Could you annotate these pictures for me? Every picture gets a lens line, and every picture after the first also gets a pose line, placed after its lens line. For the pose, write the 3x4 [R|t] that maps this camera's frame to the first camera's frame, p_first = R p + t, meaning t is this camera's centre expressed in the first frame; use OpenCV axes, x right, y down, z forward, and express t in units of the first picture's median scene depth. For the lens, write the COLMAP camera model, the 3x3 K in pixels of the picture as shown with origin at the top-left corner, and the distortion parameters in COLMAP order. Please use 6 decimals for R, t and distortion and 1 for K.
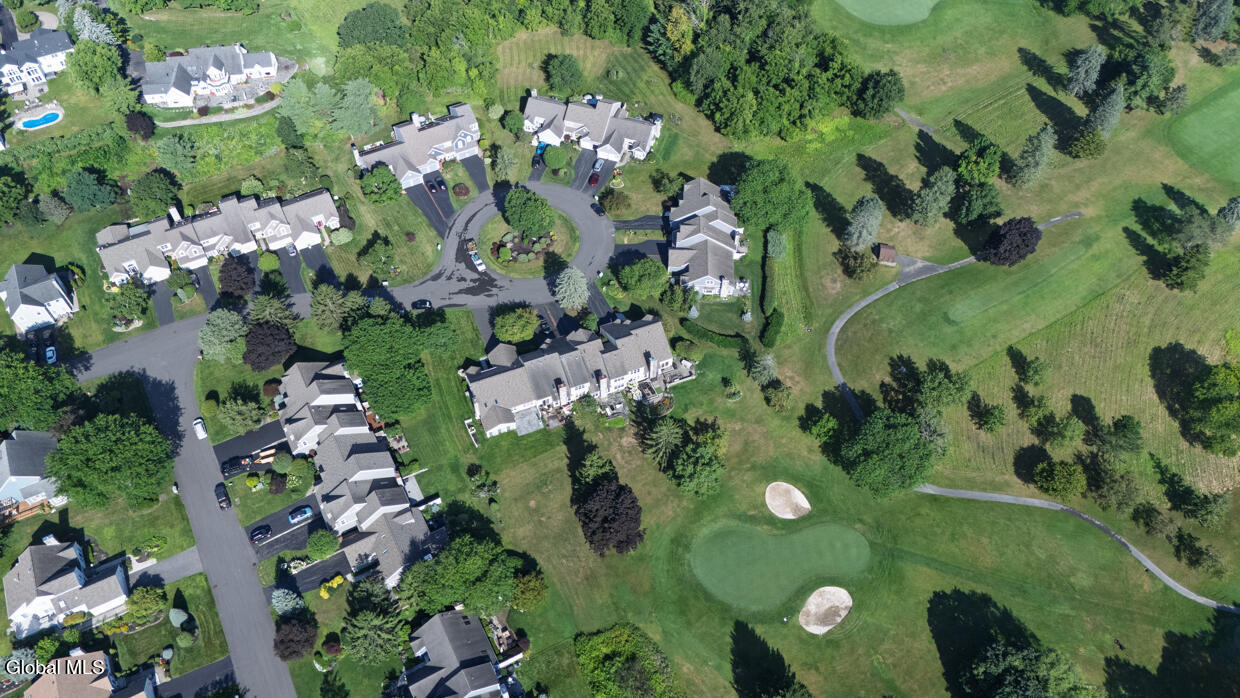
lens RADIAL K [[915.8, 0, 620.0], [0, 915.8, 349.0], [0, 0, 1]] dist [0.069004, -0.080798]
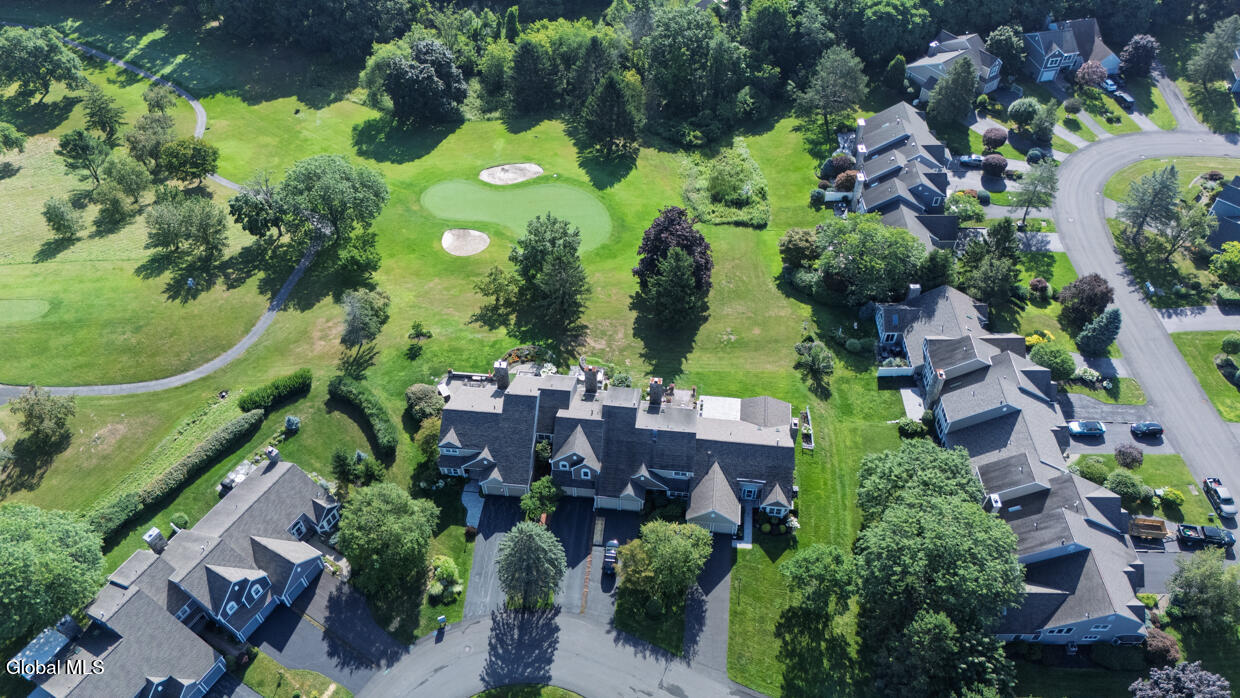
lens RADIAL K [[915.8, 0, 620.0], [0, 915.8, 349.0], [0, 0, 1]] dist [0.069004, -0.080798]
pose [[-0.877791, -0.347868, 0.329350, -0.228775], [0.386459, -0.107963, 0.915966, -0.510859], [-0.283078, 0.931306, 0.229206, 0.820968]]
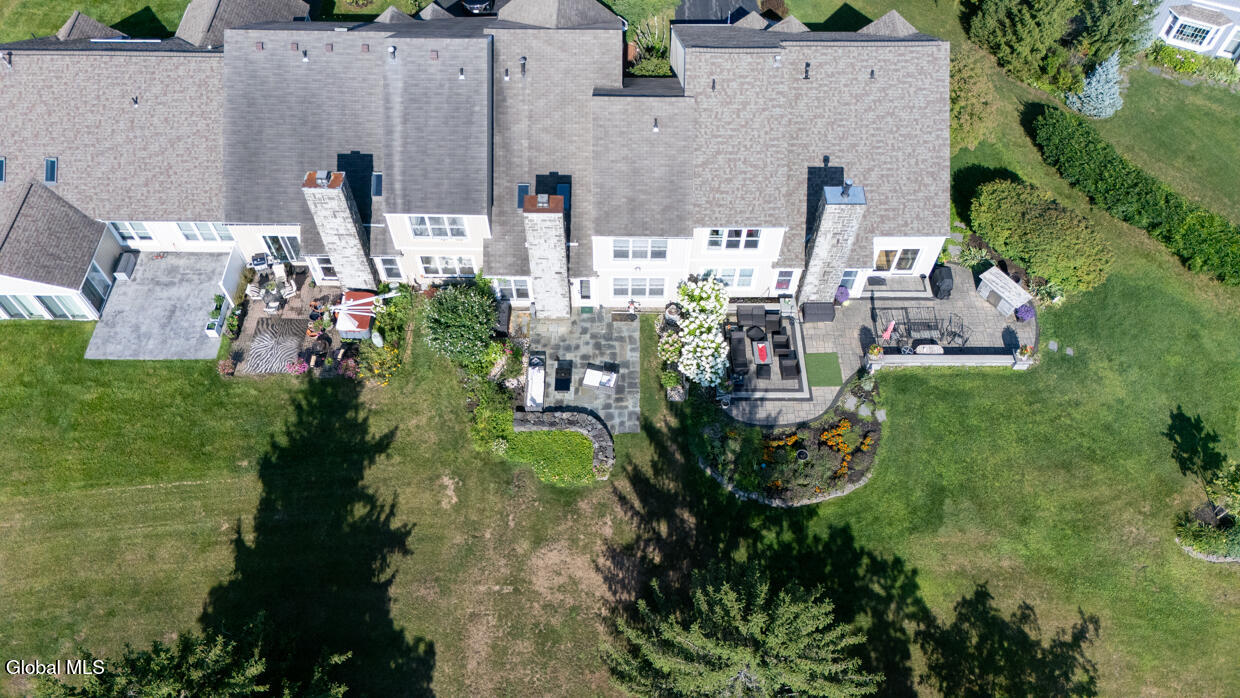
lens RADIAL K [[915.8, 0, 620.0], [0, 915.8, 349.0], [0, 0, 1]] dist [0.069004, -0.080798]
pose [[0.924570, 0.316627, -0.211939, 0.042877], [-0.302732, 0.948232, 0.095965, 0.035392], [0.231353, -0.024565, 0.972560, 0.803326]]
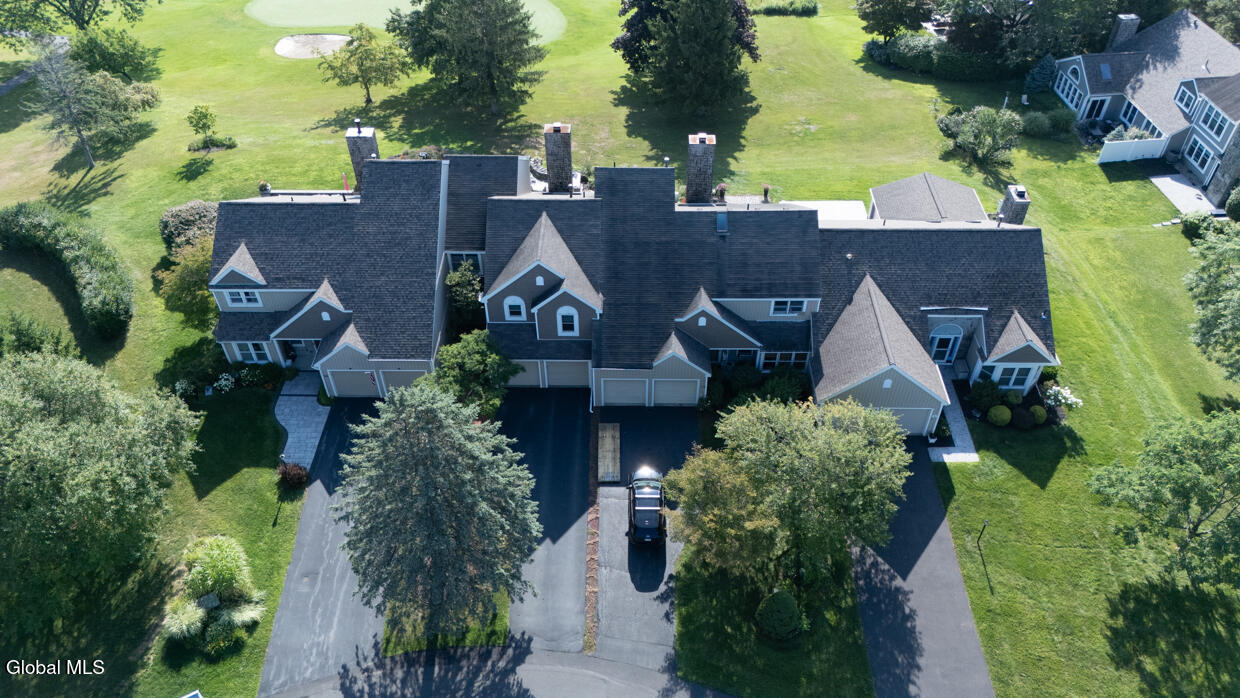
lens RADIAL K [[915.8, 0, 620.0], [0, 915.8, 349.0], [0, 0, 1]] dist [0.069004, -0.080798]
pose [[-0.920781, -0.260046, 0.290755, -0.134685], [0.313649, -0.050409, 0.948200, -0.231937], [-0.231919, 0.964279, 0.127979, 1.001548]]
